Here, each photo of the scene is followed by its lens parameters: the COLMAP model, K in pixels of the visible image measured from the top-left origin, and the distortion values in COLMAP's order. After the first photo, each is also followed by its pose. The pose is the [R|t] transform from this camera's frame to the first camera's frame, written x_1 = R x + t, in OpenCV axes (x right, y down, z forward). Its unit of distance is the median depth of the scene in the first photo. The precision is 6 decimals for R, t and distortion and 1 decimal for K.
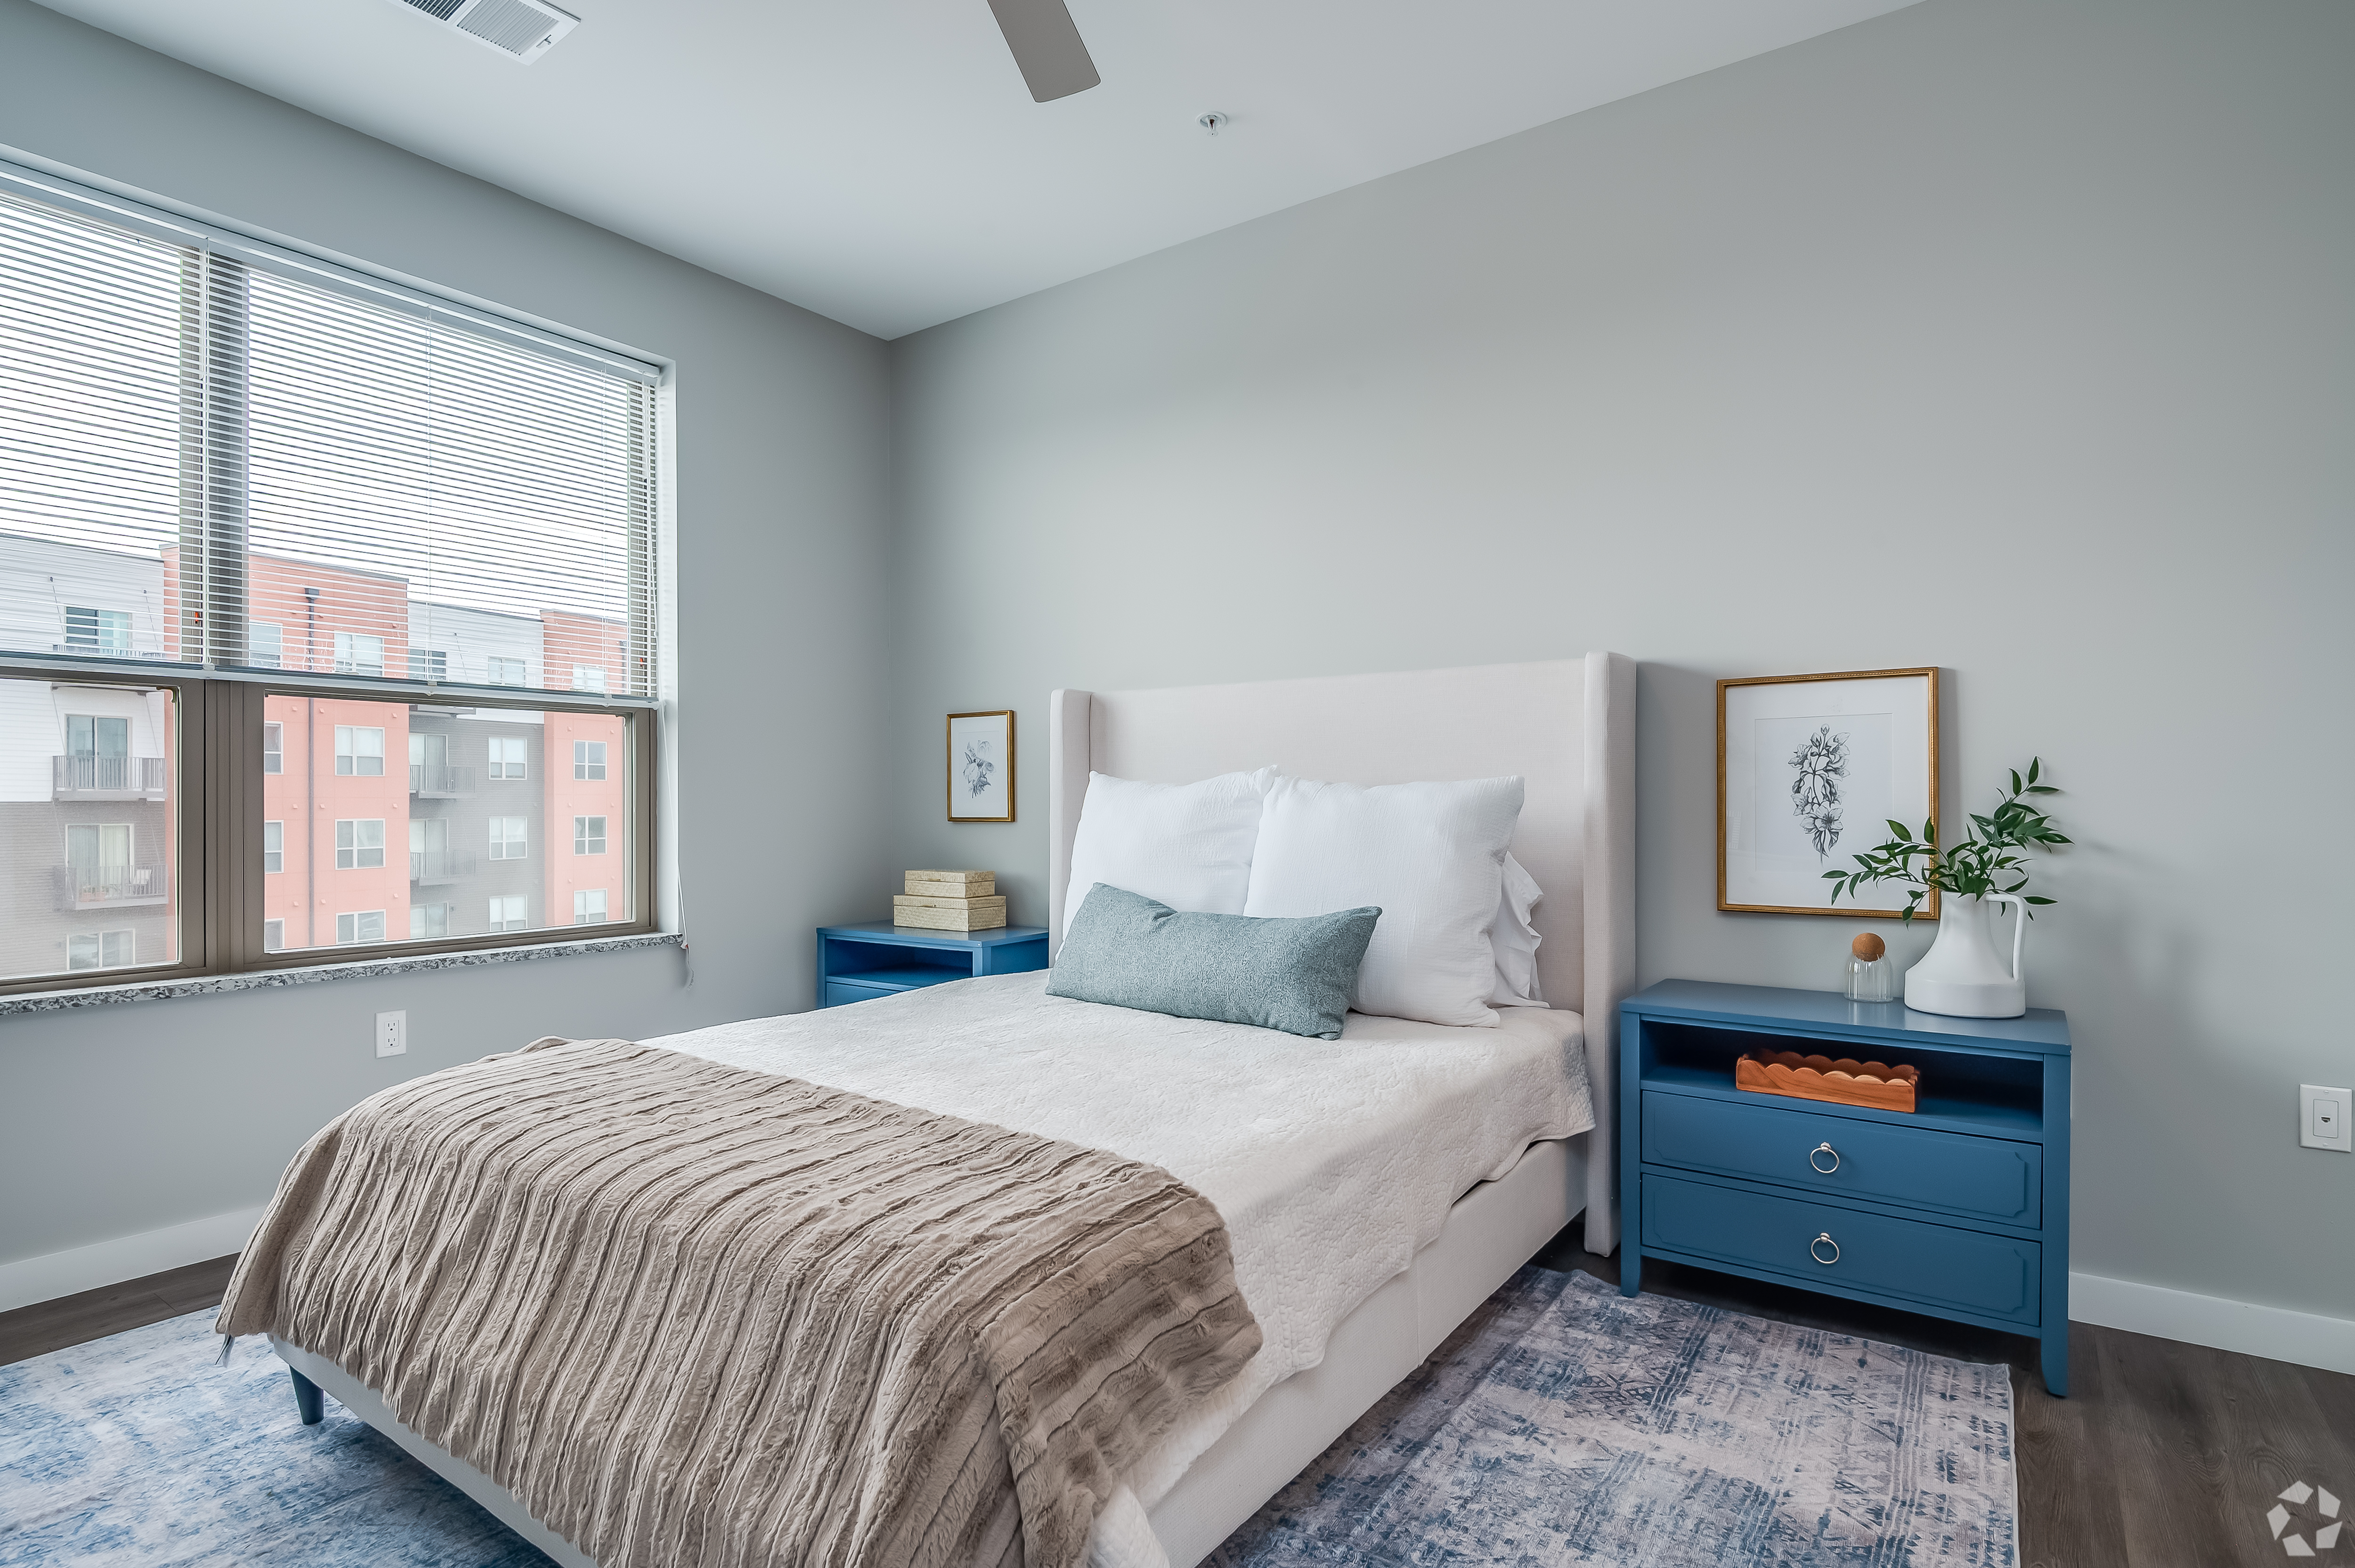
lens RADIAL K [[1186.9, 0, 1184.2], [0, 1186.9, 797.9], [0, 0, 1]] dist [0.005902, -0.011724]
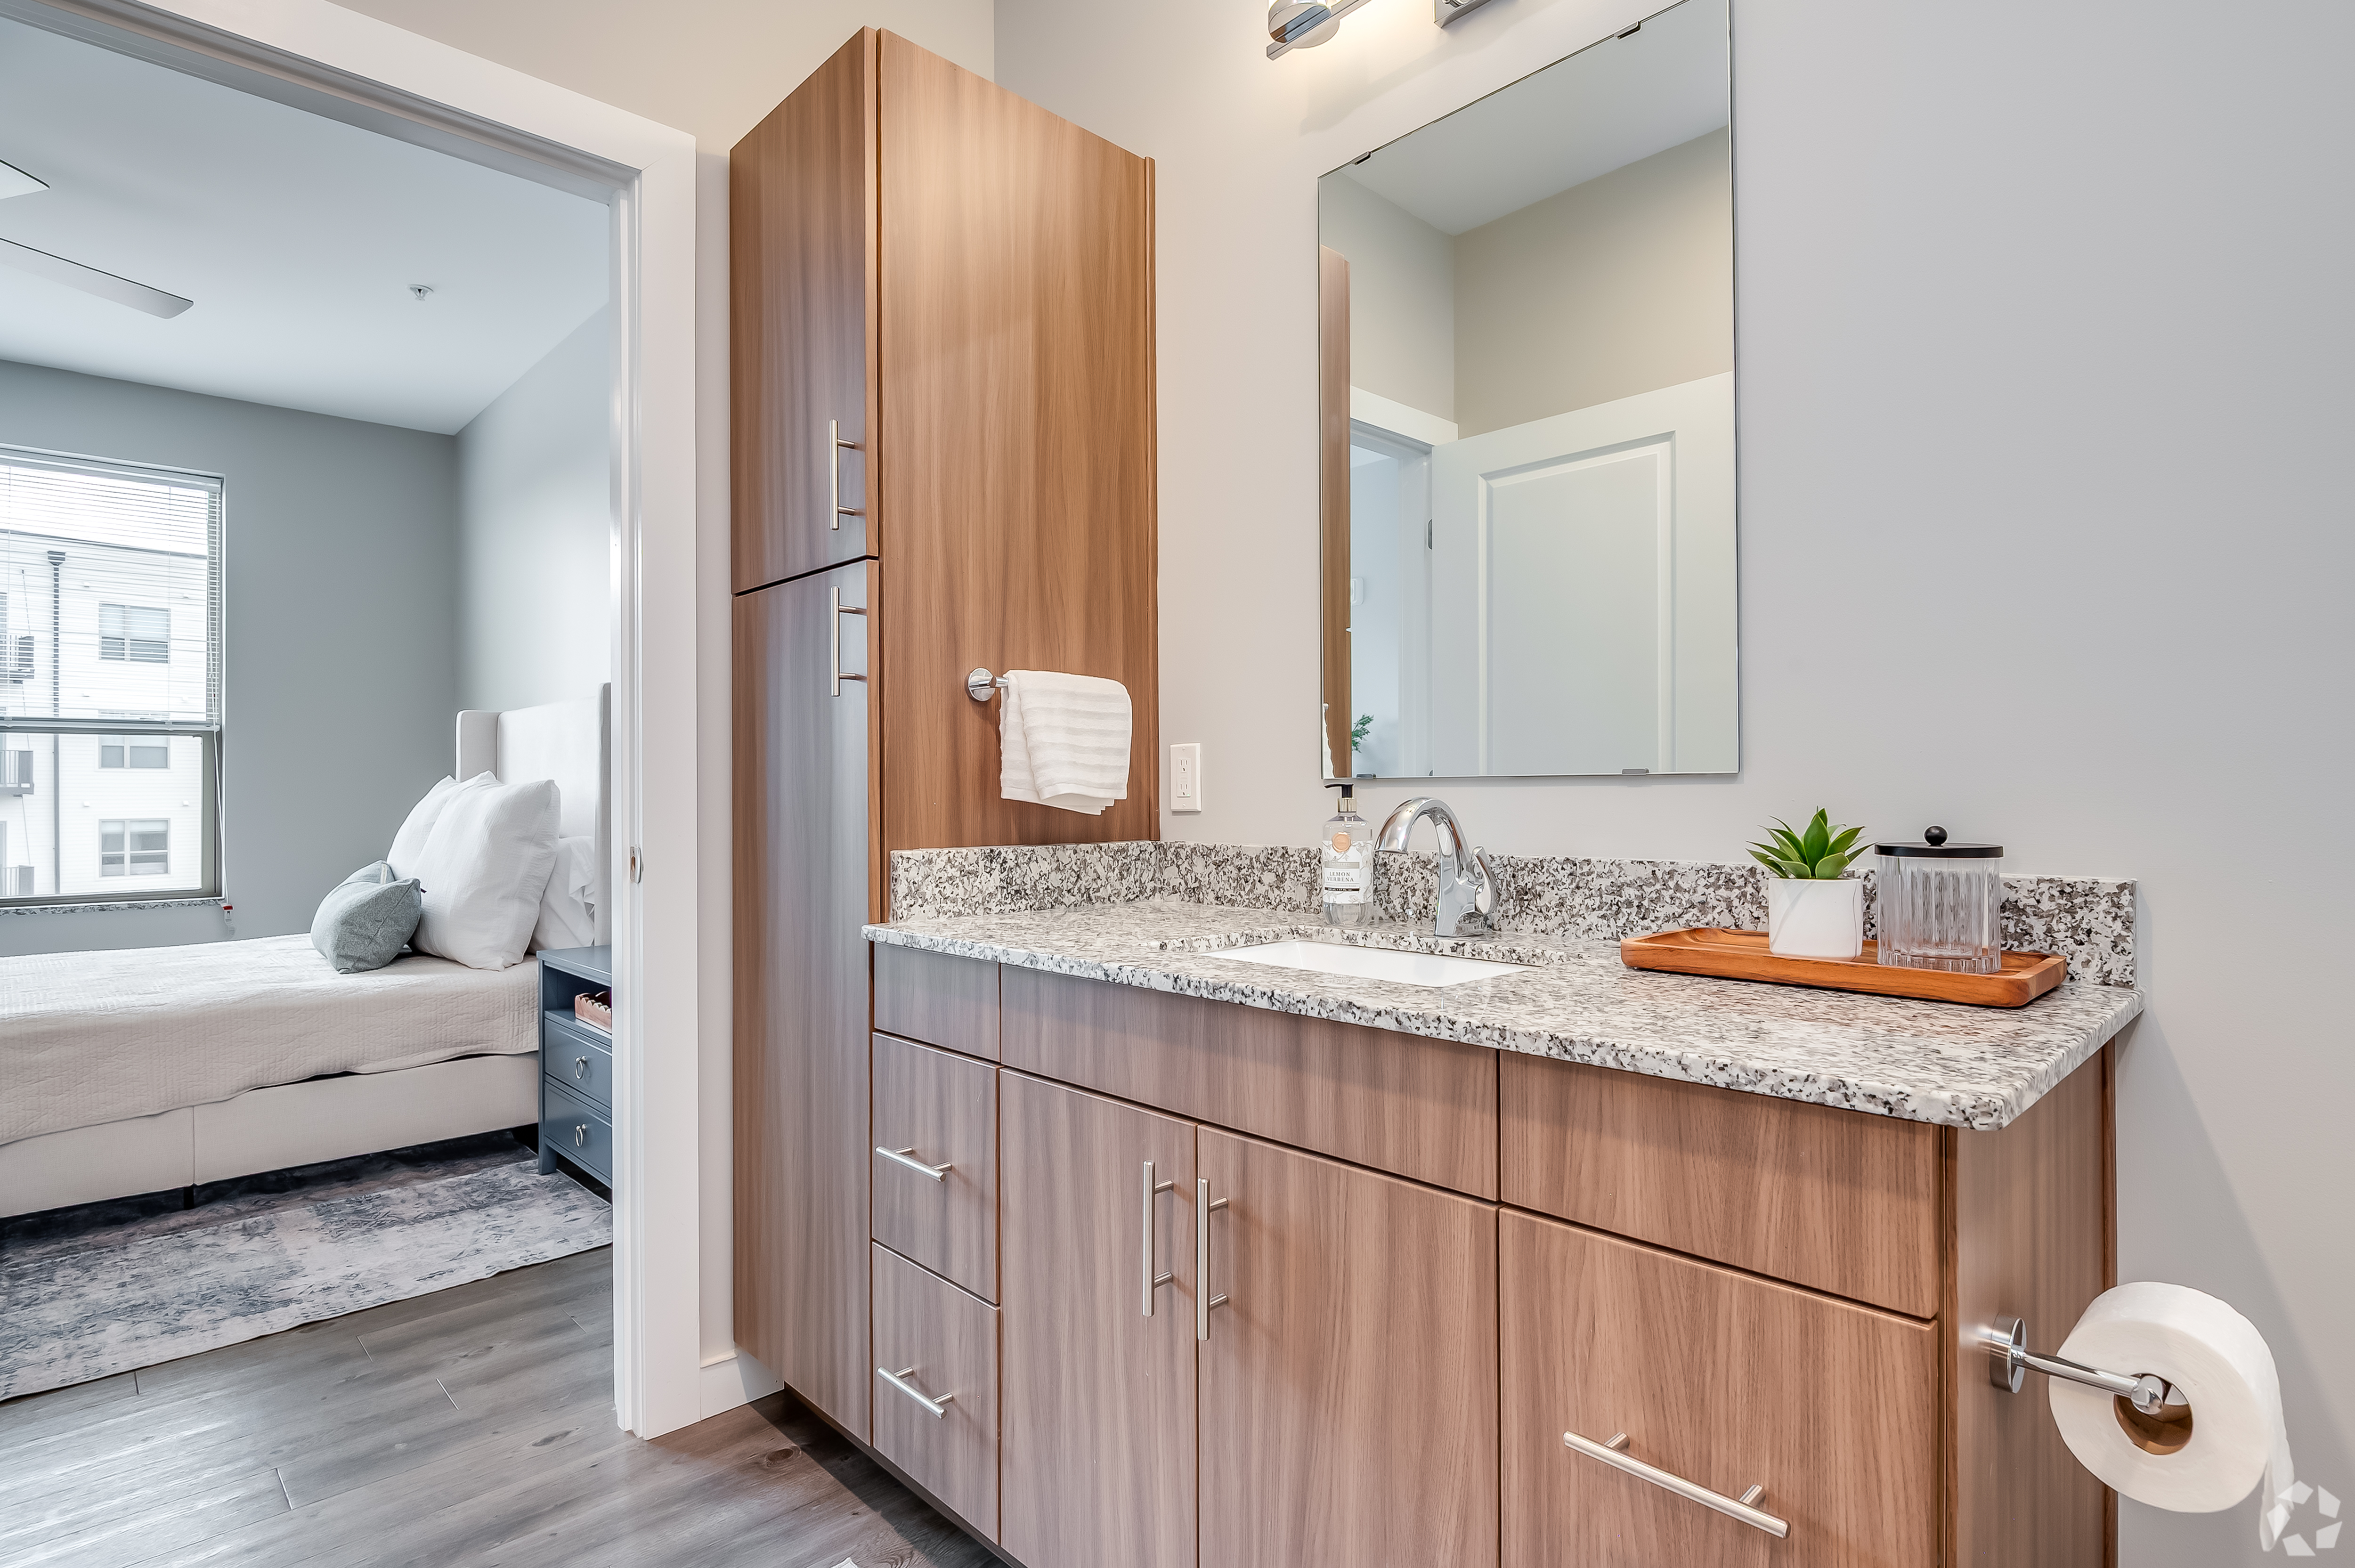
lens RADIAL K [[1187.1, 0, 1175.2], [0, 1187.1, 786.9], [0, 0, 1]] dist [0.005902, -0.011724]
pose [[0.979744, -0.004897, -0.200192, 1.607213], [0.004596, 0.999987, -0.001969, -0.007988], [0.200199, 0.001009, 0.979755, -0.191522]]
